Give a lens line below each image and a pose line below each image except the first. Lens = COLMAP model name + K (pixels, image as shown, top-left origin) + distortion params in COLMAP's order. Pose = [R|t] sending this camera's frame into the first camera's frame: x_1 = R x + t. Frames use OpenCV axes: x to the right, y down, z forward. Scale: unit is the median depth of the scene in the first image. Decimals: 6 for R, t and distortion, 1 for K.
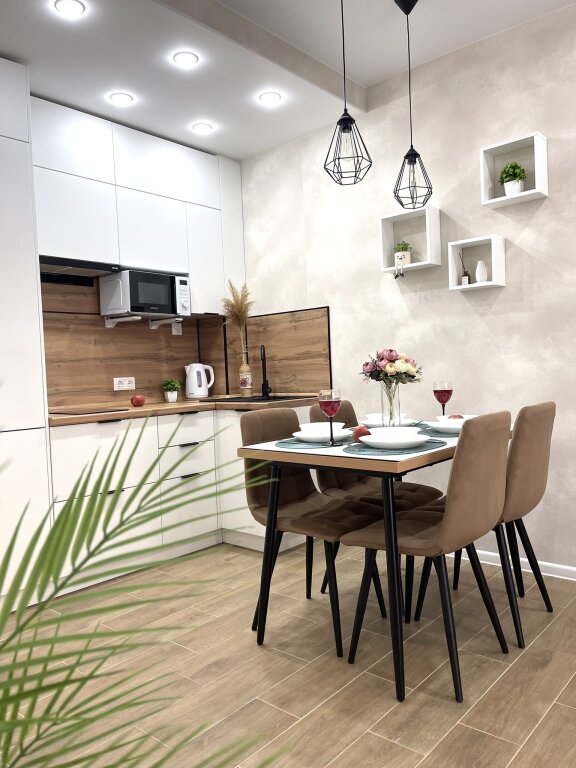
lens RADIAL K [[584.0, 0, 288.0], [0, 584.0, 384.0], [0, 0, 1]] dist [0.070187, -0.074383]
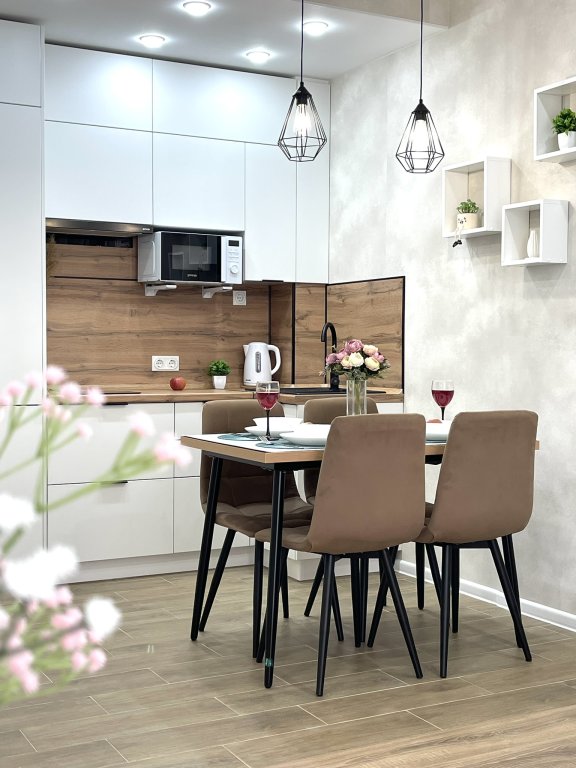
lens RADIAL K [[1043.8, 0, 288.0], [0, 1043.8, 384.0], [0, 0, 1]] dist [0.079338, -0.091425]
pose [[0.936844, 0.058049, -0.344896, 0.416883], [-0.052882, 0.998303, 0.024380, -0.017295], [0.345726, -0.004602, 0.938324, -0.348731]]
